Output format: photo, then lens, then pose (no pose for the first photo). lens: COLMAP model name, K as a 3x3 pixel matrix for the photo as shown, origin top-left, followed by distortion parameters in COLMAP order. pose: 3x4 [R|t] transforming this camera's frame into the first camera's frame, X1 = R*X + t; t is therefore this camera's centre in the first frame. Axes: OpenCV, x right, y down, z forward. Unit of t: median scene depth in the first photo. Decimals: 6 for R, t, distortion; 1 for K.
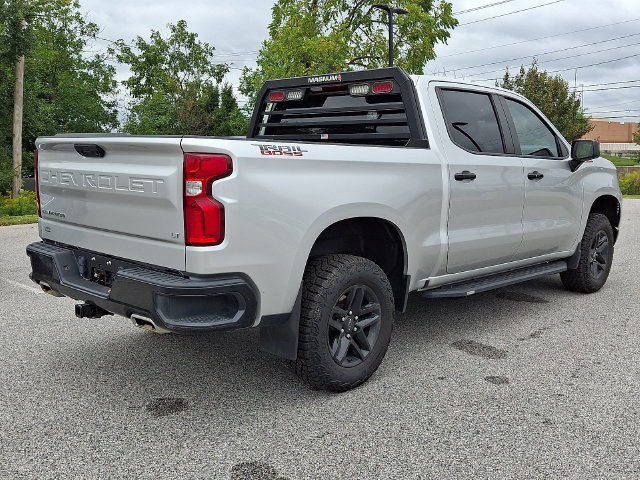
lens RADIAL K [[640.4, 0, 320.0], [0, 640.4, 240.0], [0, 0, 1]] dist [0.151331, -0.317188]
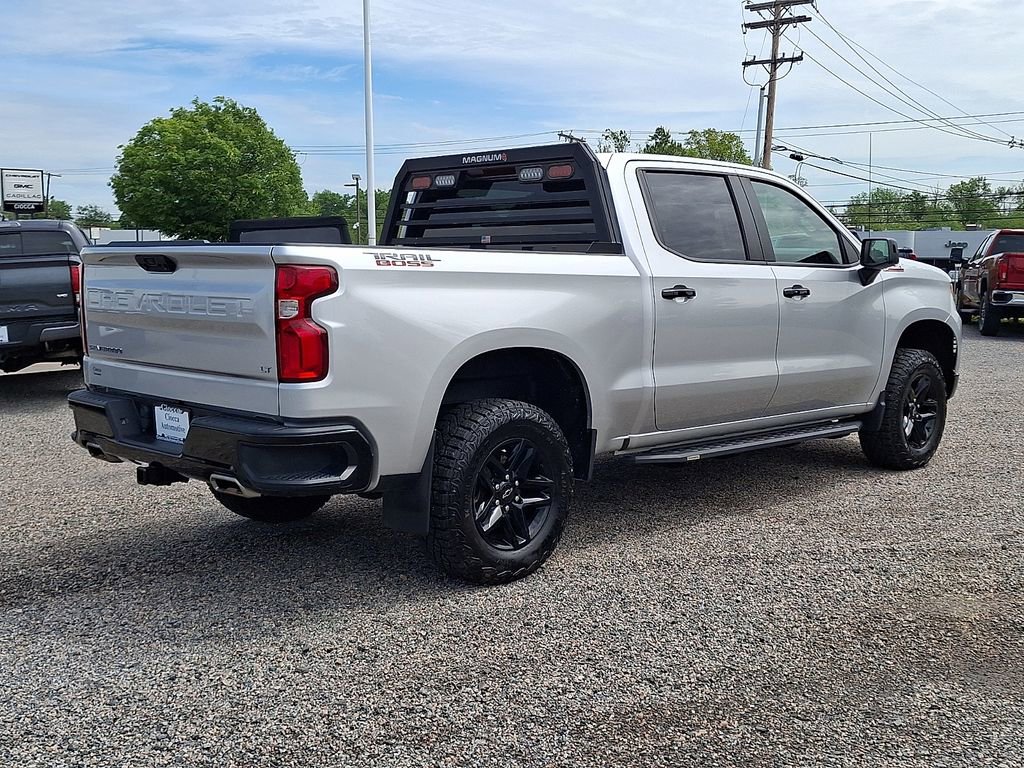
lens RADIAL K [[1153.0, 0, 529.4], [0, 1153.0, 386.6], [0, 0, 1]] dist [0.188778, -0.438867]
pose [[0.999648, -0.011358, -0.023966, 0.099878], [0.010689, 0.999554, -0.027872, 0.043367], [0.024272, 0.027606, 0.999324, -0.311375]]
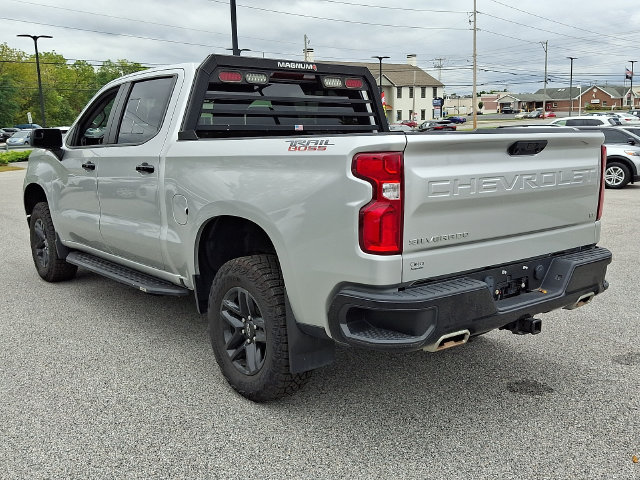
lens RADIAL K [[640.4, 0, 320.0], [0, 640.4, 240.0], [0, 0, 1]] dist [0.151331, -0.317188]
pose [[0.126367, -0.172391, 0.976889, -1.124886], [0.145041, 0.977411, 0.153721, -0.168052], [-0.981323, 0.122264, 0.148517, 1.018601]]
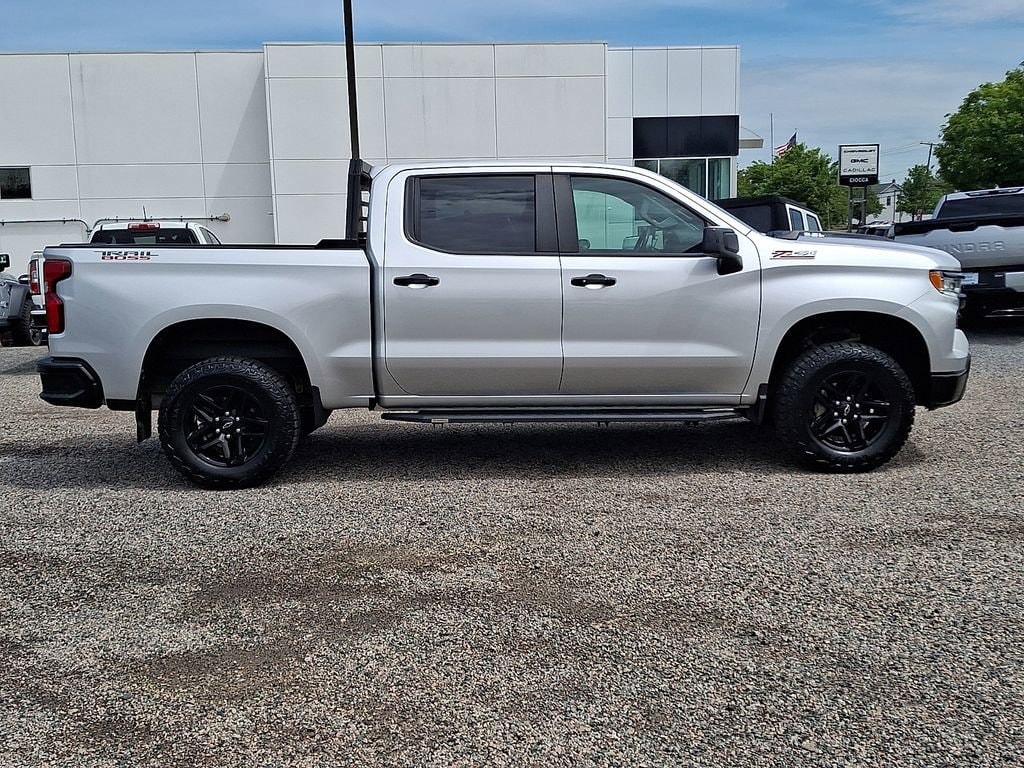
lens RADIAL K [[1153.0, 0, 529.4], [0, 1153.0, 386.6], [0, 0, 1]] dist [0.188778, -0.438867]
pose [[0.698465, 0.068386, -0.712370, 1.592316], [-0.071084, 0.997131, 0.026026, -0.010304], [0.712105, 0.032459, 0.701322, 0.049695]]
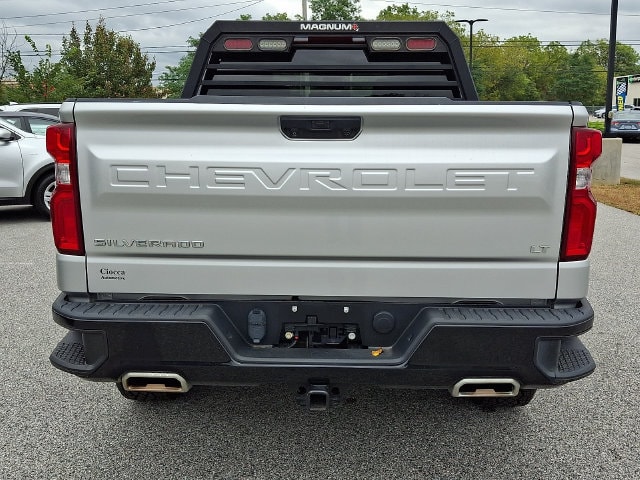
lens RADIAL K [[640.4, 0, 320.0], [0, 640.4, 240.0], [0, 0, 1]] dist [0.151331, -0.317188]
pose [[0.738729, -0.131926, 0.660966, -0.656806], [0.094495, 0.991243, 0.092235, -0.079263], [-0.667346, -0.005678, 0.744726, 0.499299]]
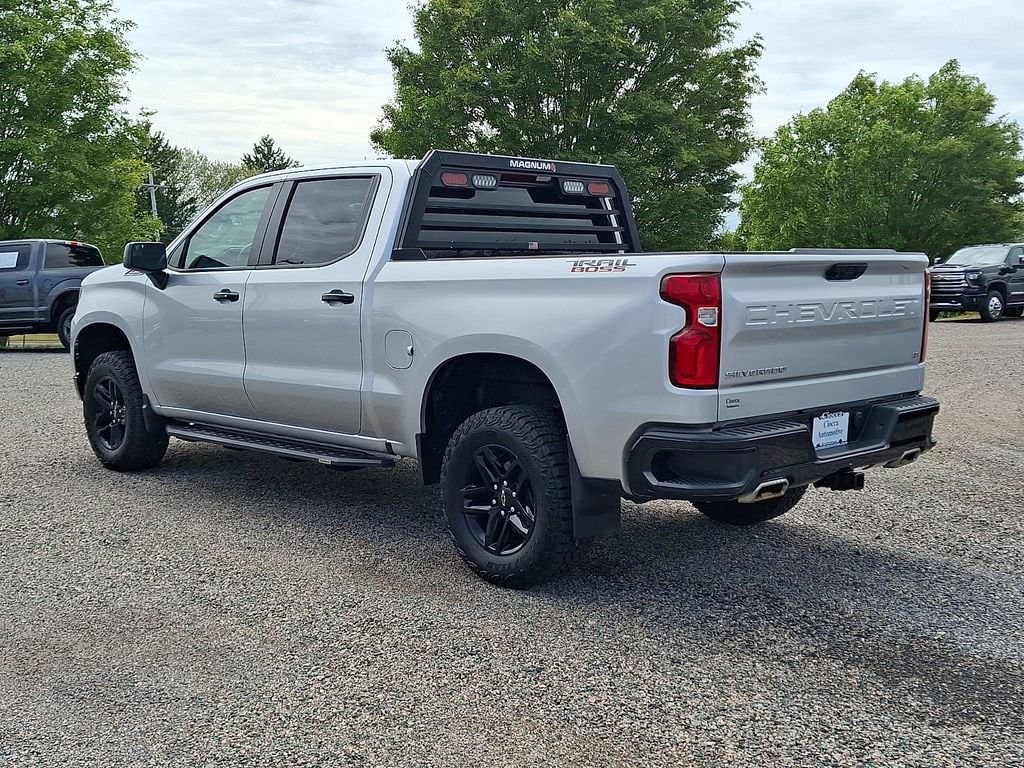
lens RADIAL K [[1153.0, 0, 529.4], [0, 1153.0, 386.6], [0, 0, 1]] dist [0.188778, -0.438867]
pose [[0.019381, -0.119976, 0.992588, -1.535486], [0.133592, 0.984183, 0.116352, -0.187758], [-0.990847, 0.130346, 0.035102, 1.174574]]
